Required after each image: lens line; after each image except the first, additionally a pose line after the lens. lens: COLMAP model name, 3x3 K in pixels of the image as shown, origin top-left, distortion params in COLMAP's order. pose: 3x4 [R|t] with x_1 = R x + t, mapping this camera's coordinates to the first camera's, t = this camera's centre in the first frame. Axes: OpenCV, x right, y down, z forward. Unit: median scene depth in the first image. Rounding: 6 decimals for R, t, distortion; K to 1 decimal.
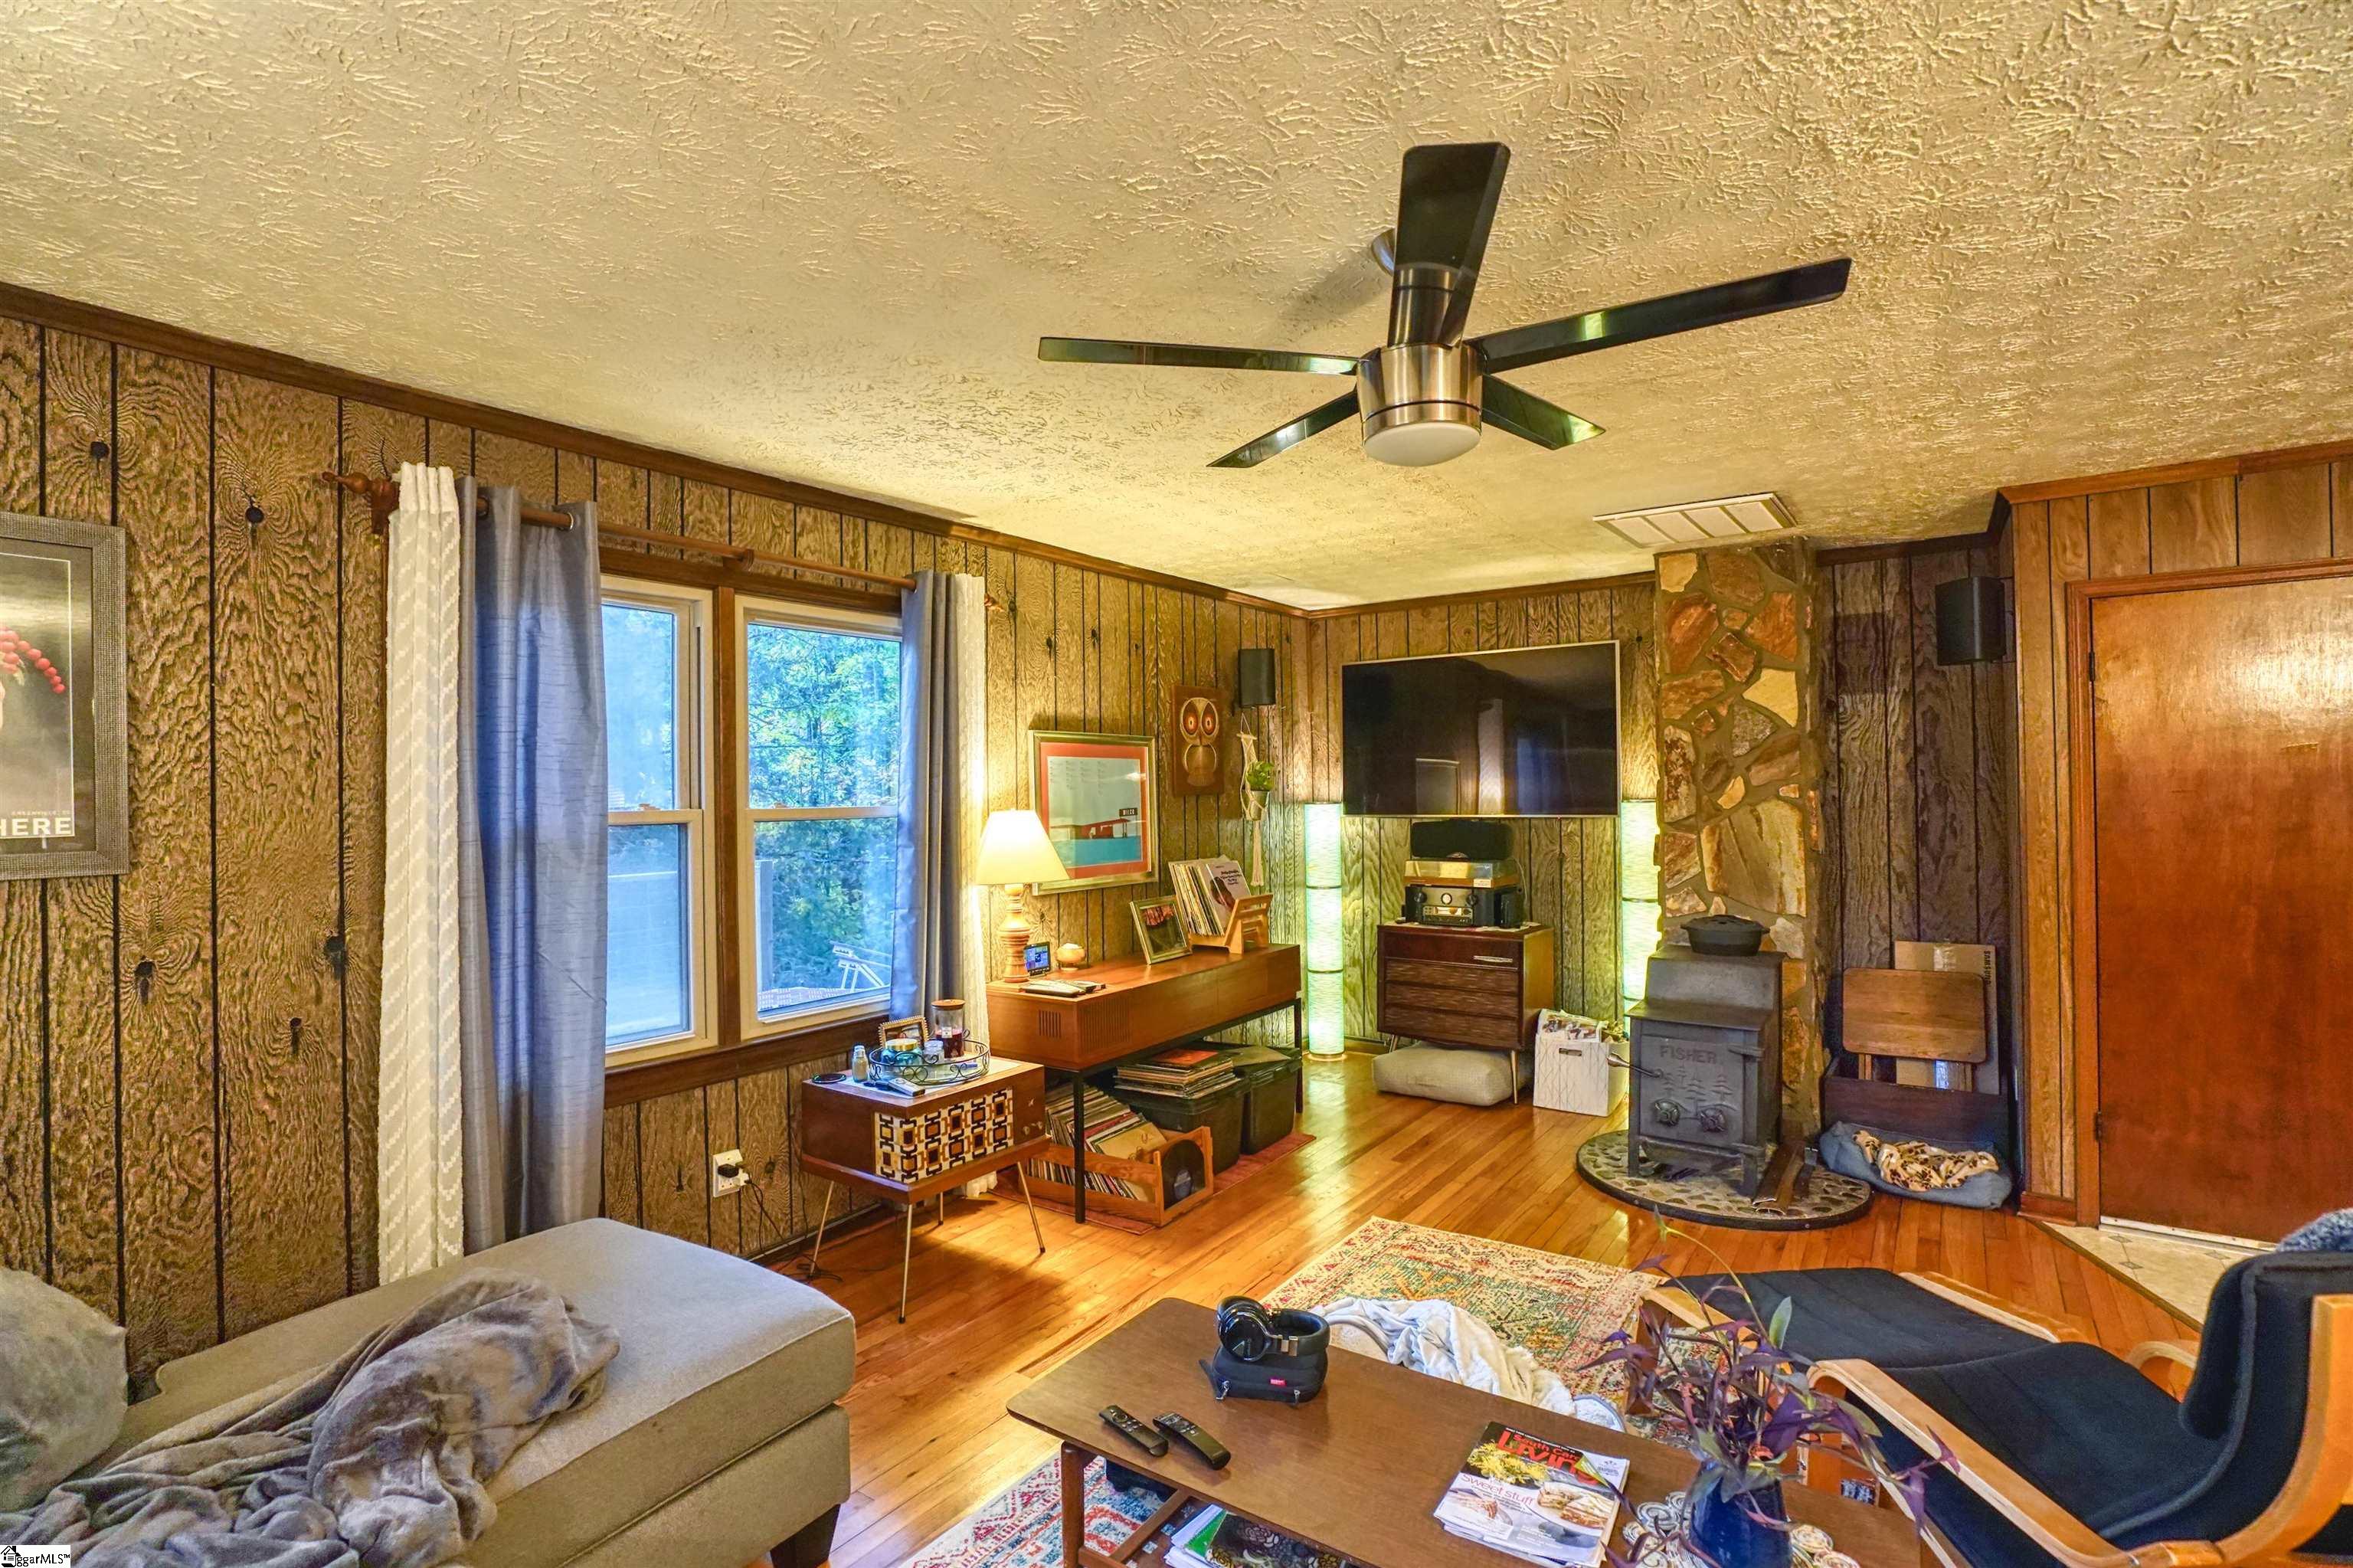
lens RADIAL K [[1086.6, 0, 1171.7], [0, 1086.6, 788.1], [0, 0, 1]] dist [-0.043499, 0.014457]
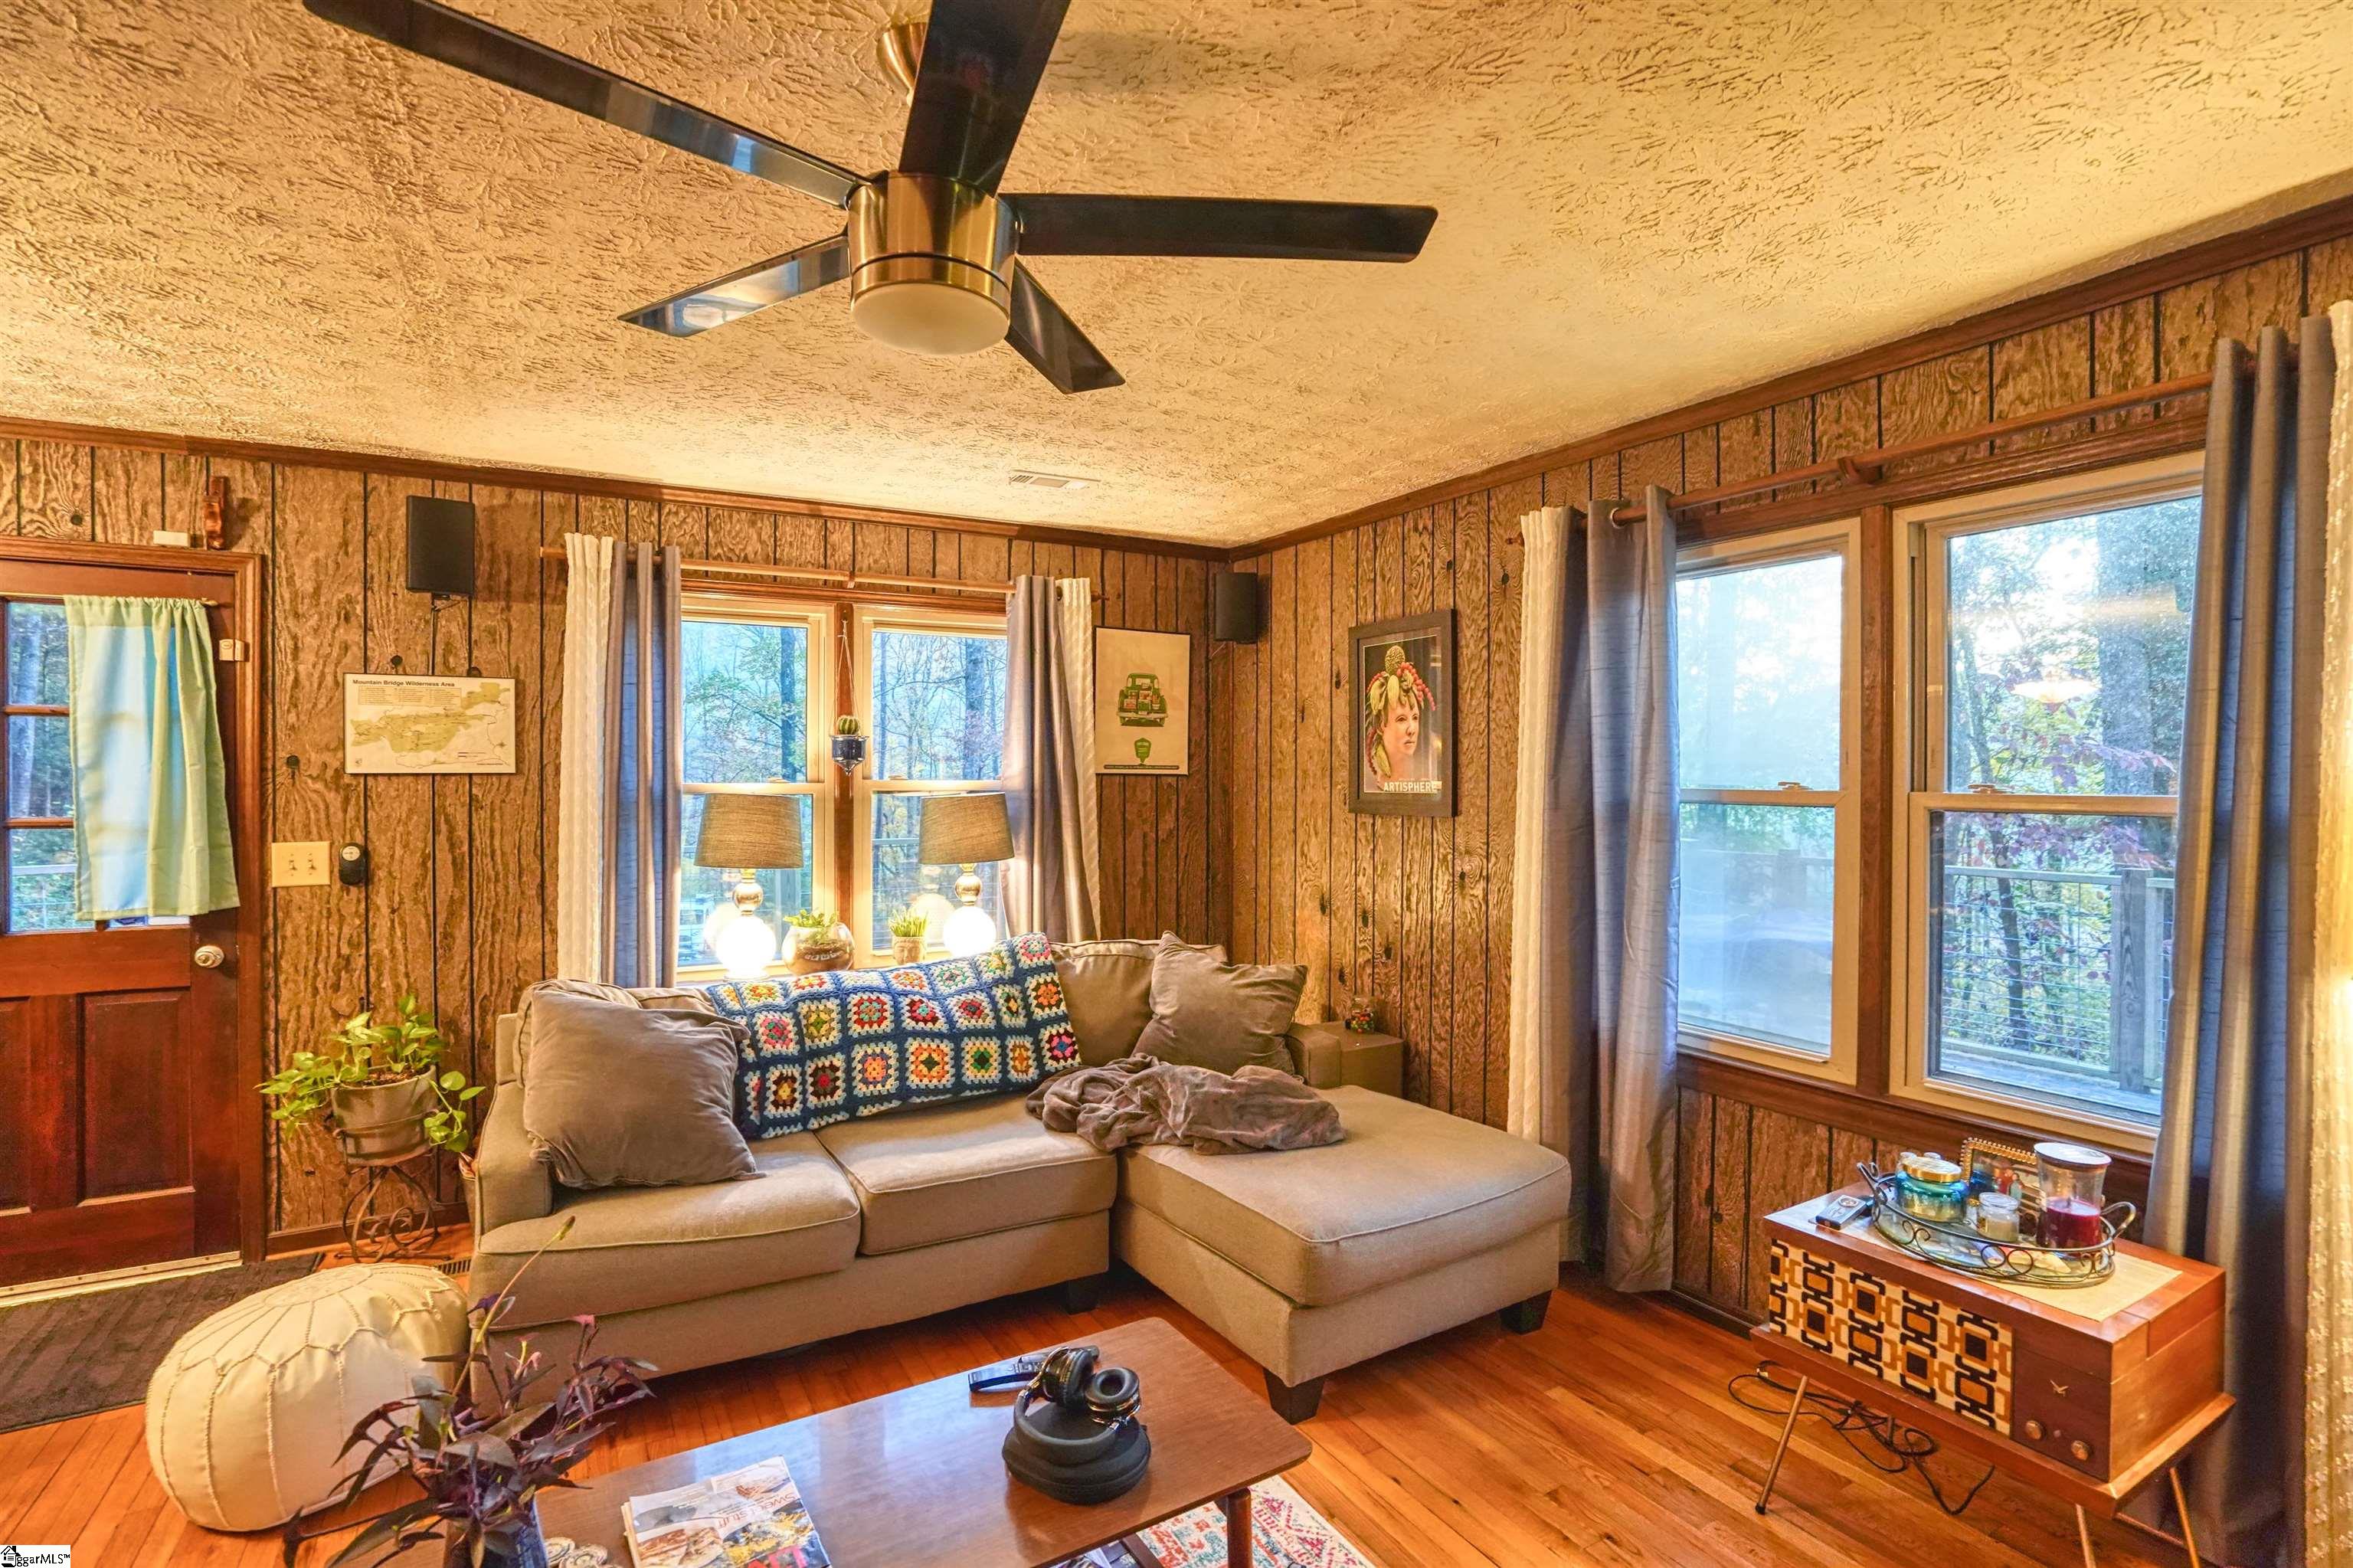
lens RADIAL K [[1086.6, 0, 1173.2], [0, 1086.6, 781.1], [0, 0, 1]] dist [-0.043499, 0.014457]
pose [[-0.396836, 0.023543, -0.917588, 0.519676], [0.013334, 0.999713, 0.019884, -0.010766], [0.917793, -0.004344, -0.397036, 0.877940]]
